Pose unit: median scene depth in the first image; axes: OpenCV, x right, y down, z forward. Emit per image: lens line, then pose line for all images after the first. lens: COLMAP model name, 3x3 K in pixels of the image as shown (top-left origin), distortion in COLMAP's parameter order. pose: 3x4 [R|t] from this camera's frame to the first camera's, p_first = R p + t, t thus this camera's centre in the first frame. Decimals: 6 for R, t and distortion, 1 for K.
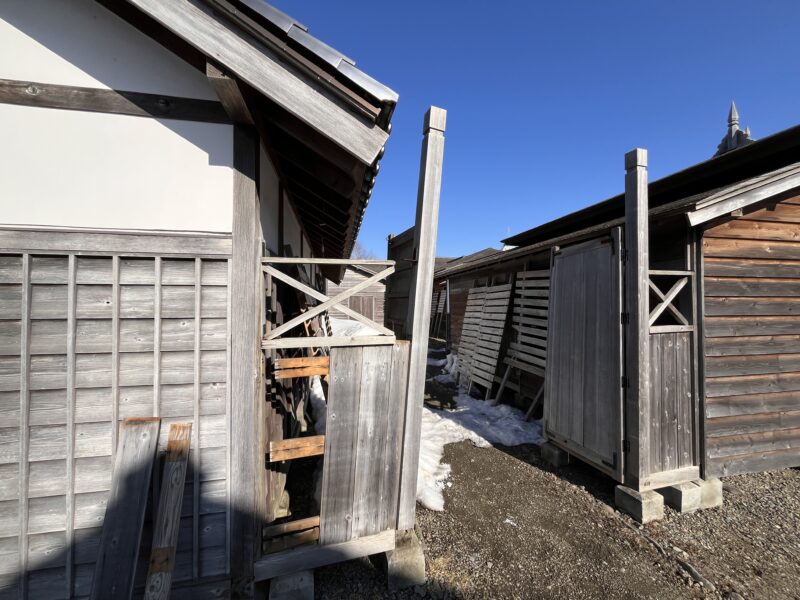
lens RADIAL K [[321.3, 0, 401.1], [0, 321.3, 299.3], [0, 0, 1]] dist [-0.001934, -0.000938]
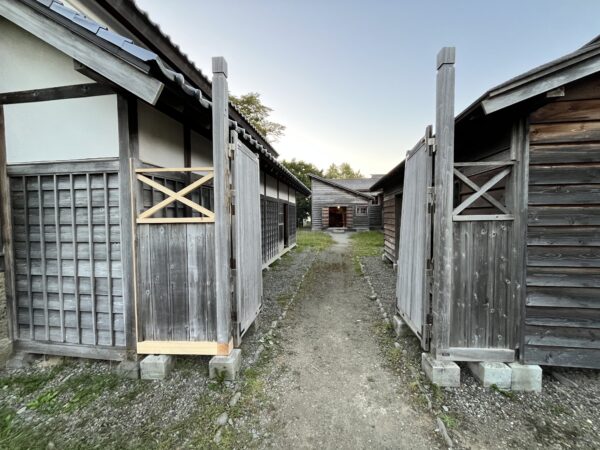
lens RADIAL K [[241.0, 0, 300.7], [0, 241.0, 224.7], [0, 0, 1]] dist [-0.001934, -0.000938]
pose [[0.941195, 0.005930, -0.337812, 0.860509], [0.013838, 0.998330, 0.056080, 0.099440], [0.337580, -0.057457, 0.939542, 0.087145]]
